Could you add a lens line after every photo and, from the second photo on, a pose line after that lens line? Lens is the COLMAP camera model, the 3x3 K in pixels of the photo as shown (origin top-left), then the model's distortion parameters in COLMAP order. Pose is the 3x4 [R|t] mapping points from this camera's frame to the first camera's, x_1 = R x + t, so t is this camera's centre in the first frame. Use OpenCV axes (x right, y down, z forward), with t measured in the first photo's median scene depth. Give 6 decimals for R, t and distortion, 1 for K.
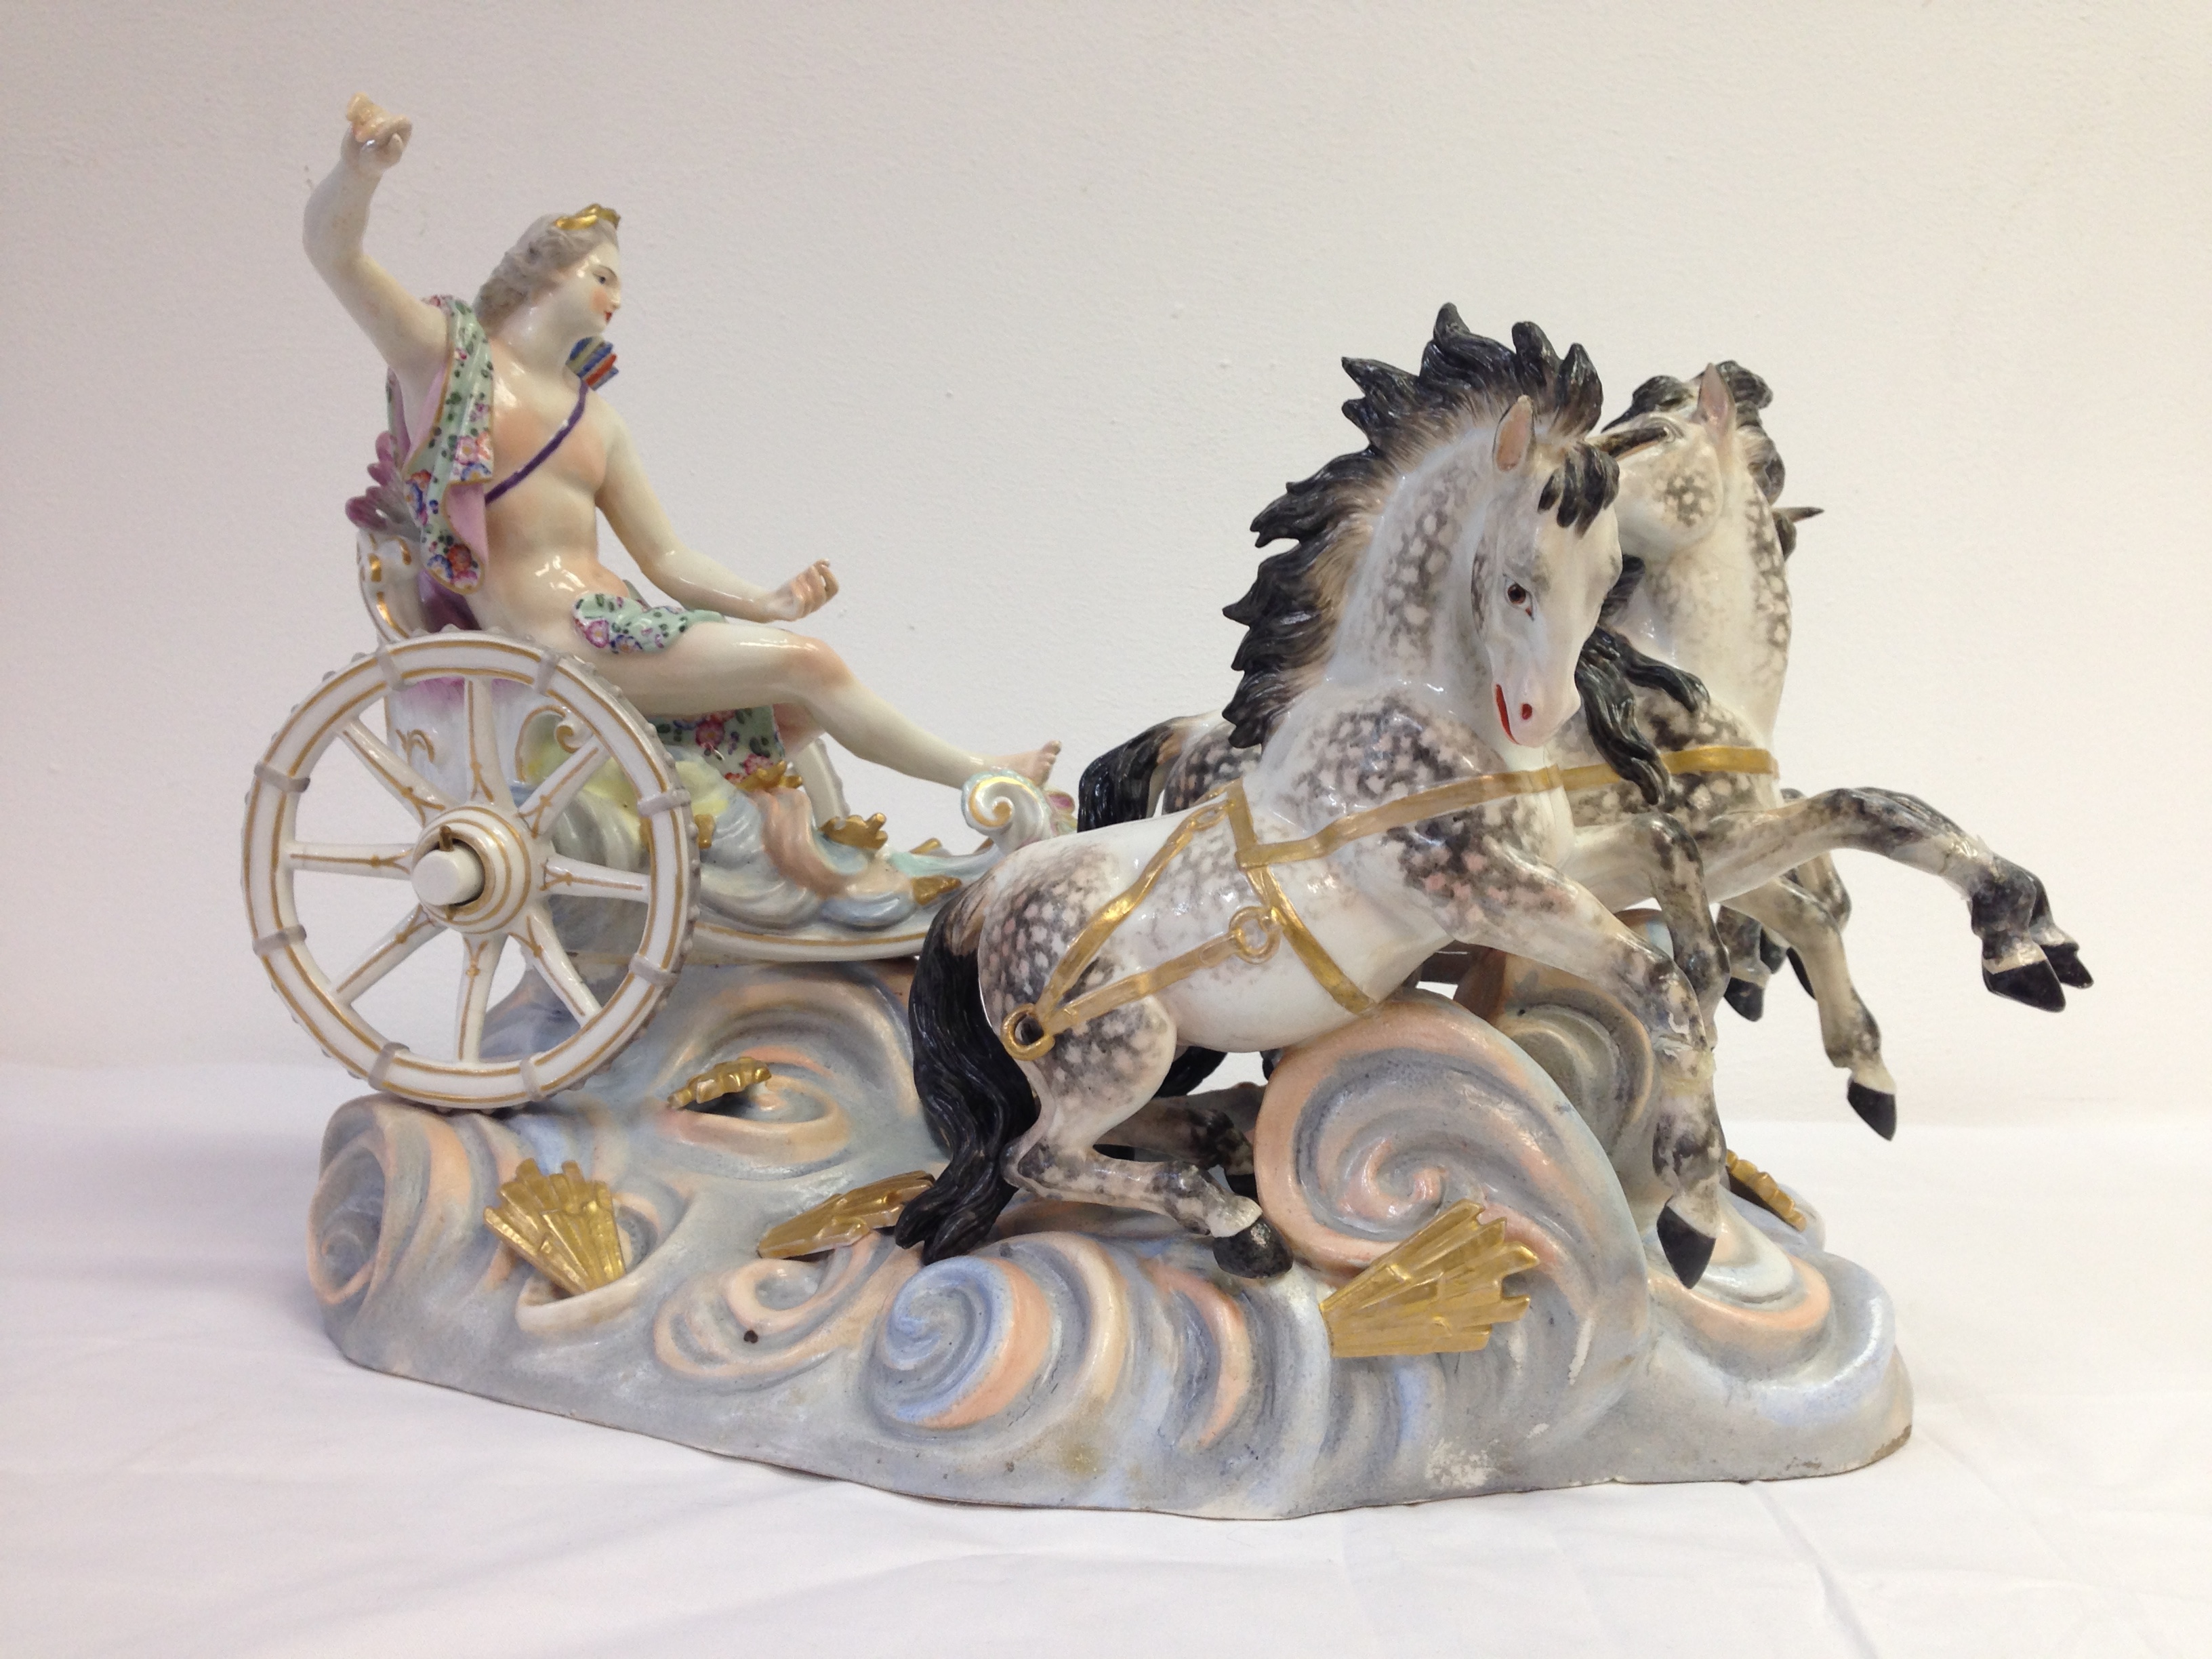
lens RADIAL K [[2092.9, 0, 1120.3], [0, 2092.9, 836.4], [0, 0, 1]] dist [0.075830, 0.000000]
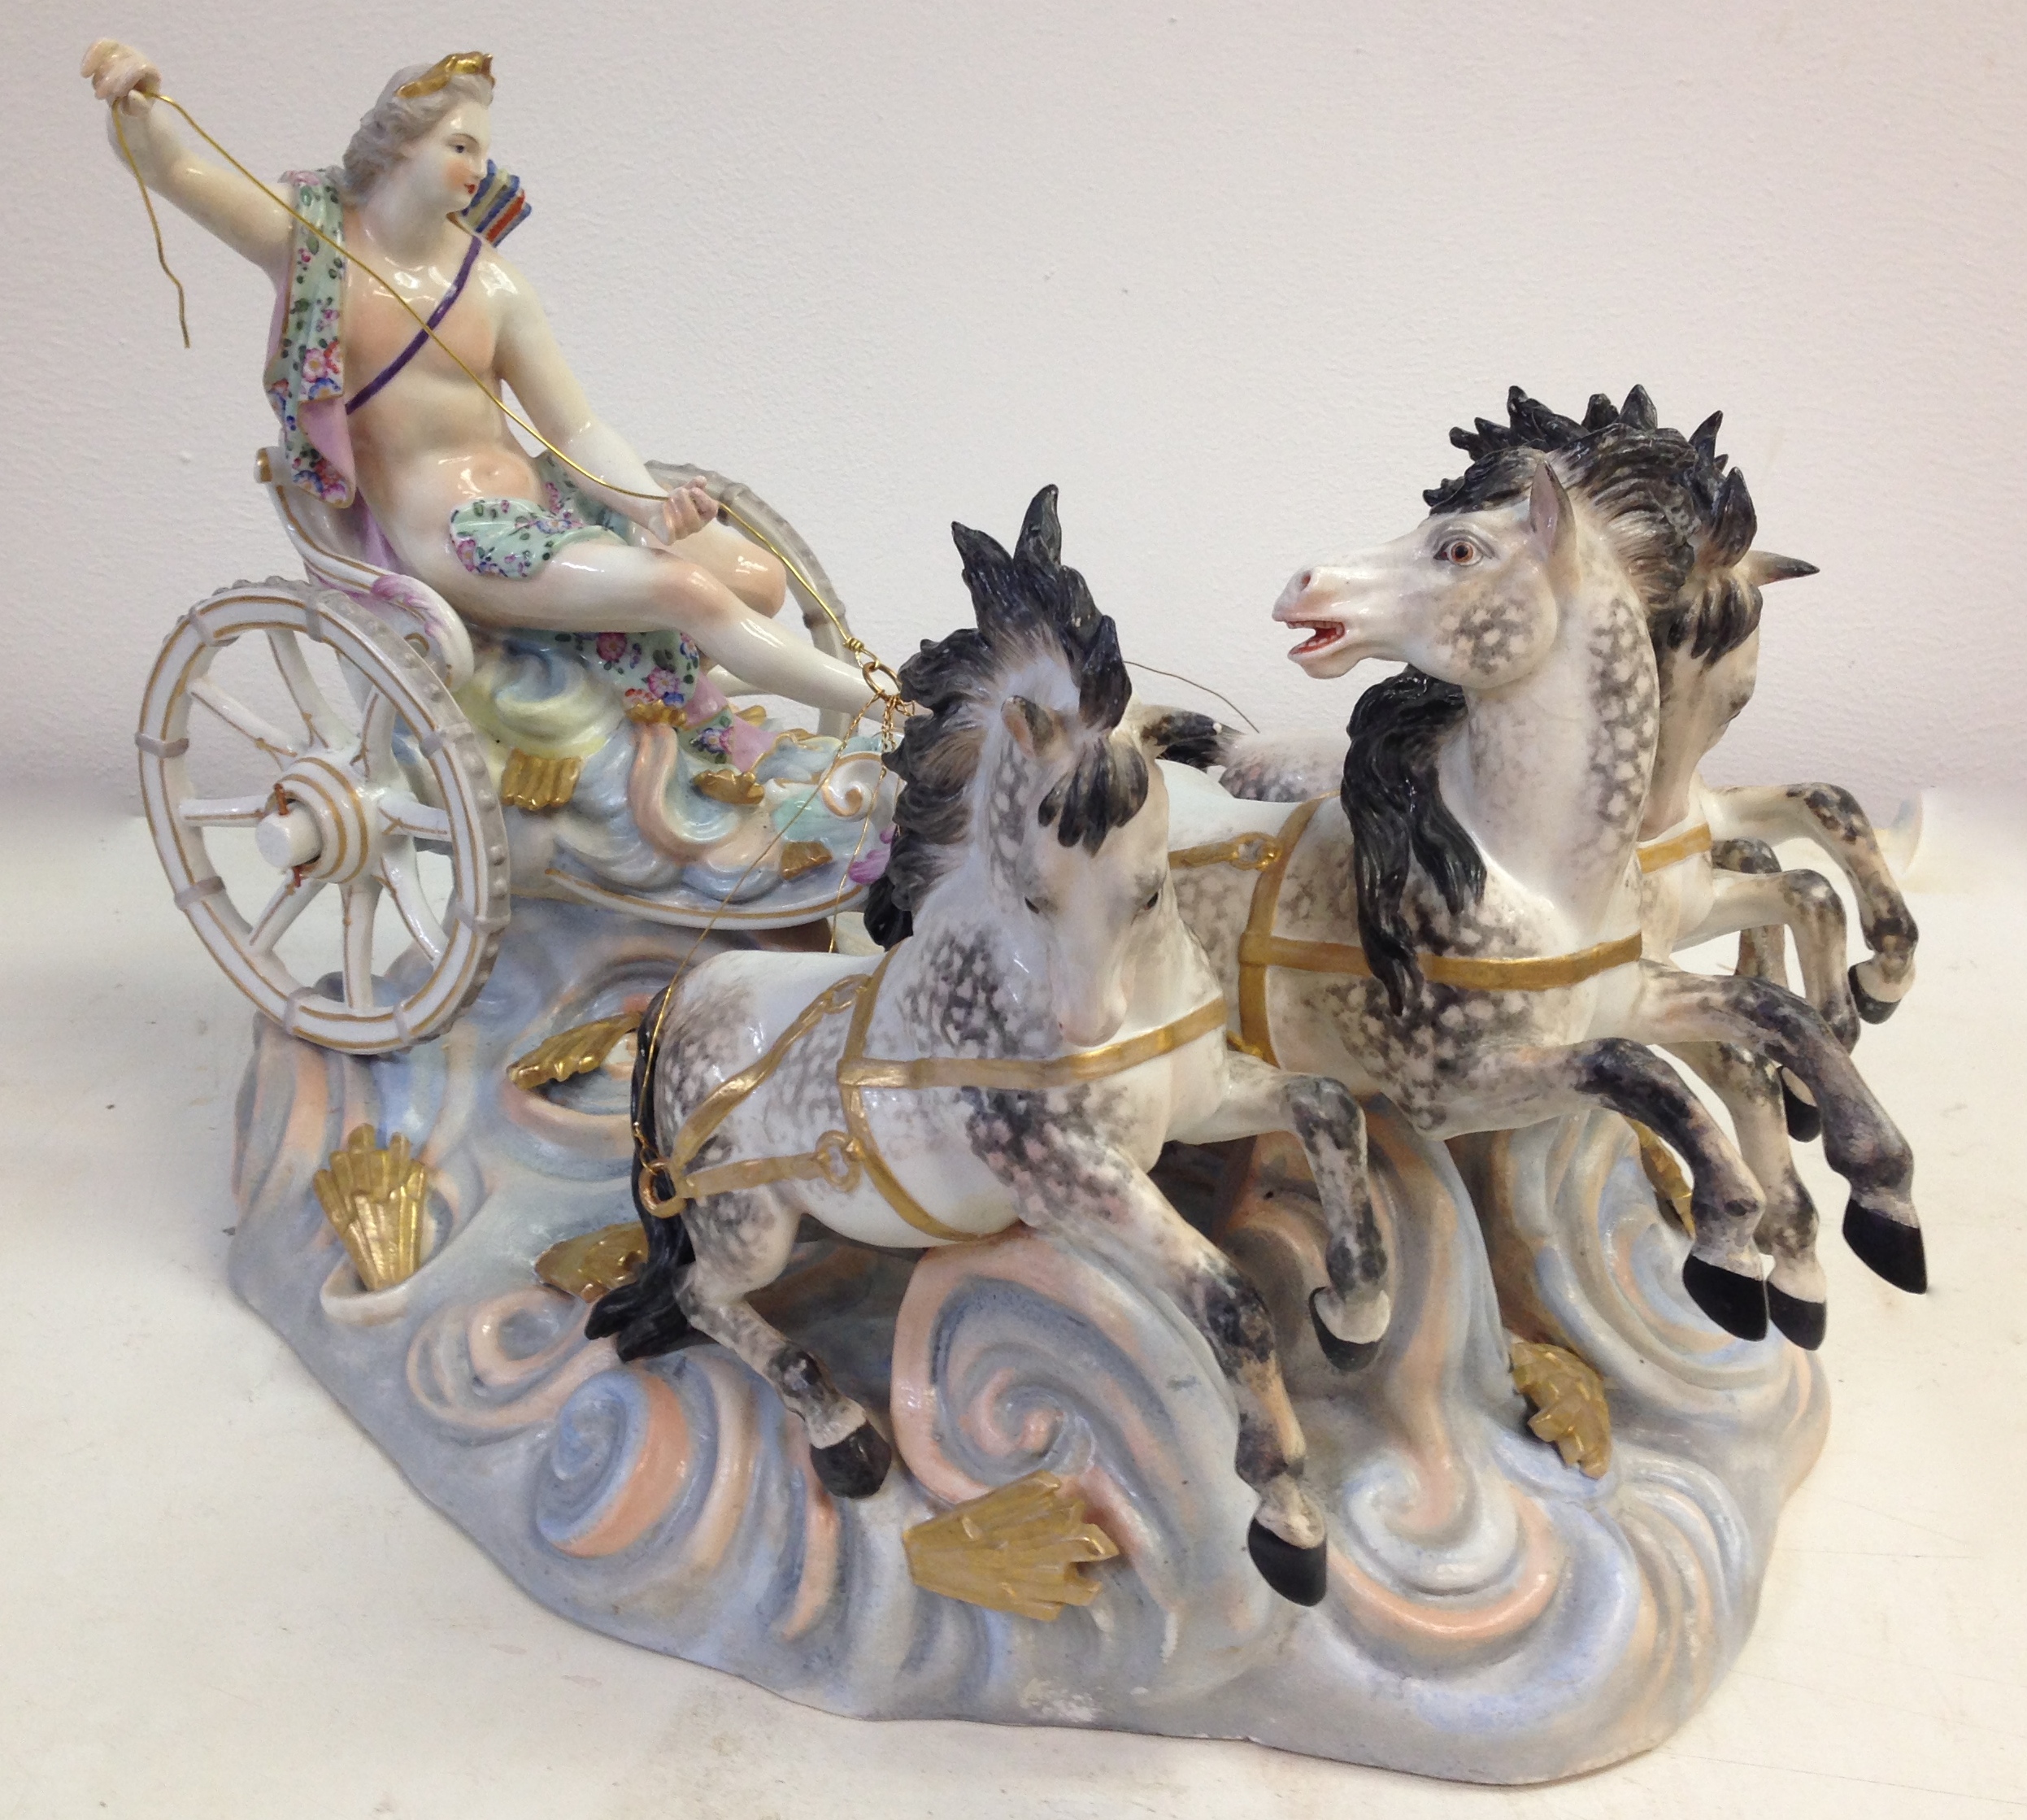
lens RADIAL K [[2461.8, 0, 919.5], [0, 2461.8, 900.6], [0, 0, 1]] dist [0.068939, 0.000000]
pose [[0.927404, 0.123630, -0.353041, 0.434447], [-0.012713, 0.953675, 0.300570, -0.361196], [0.373846, -0.274261, 0.886013, 0.094608]]
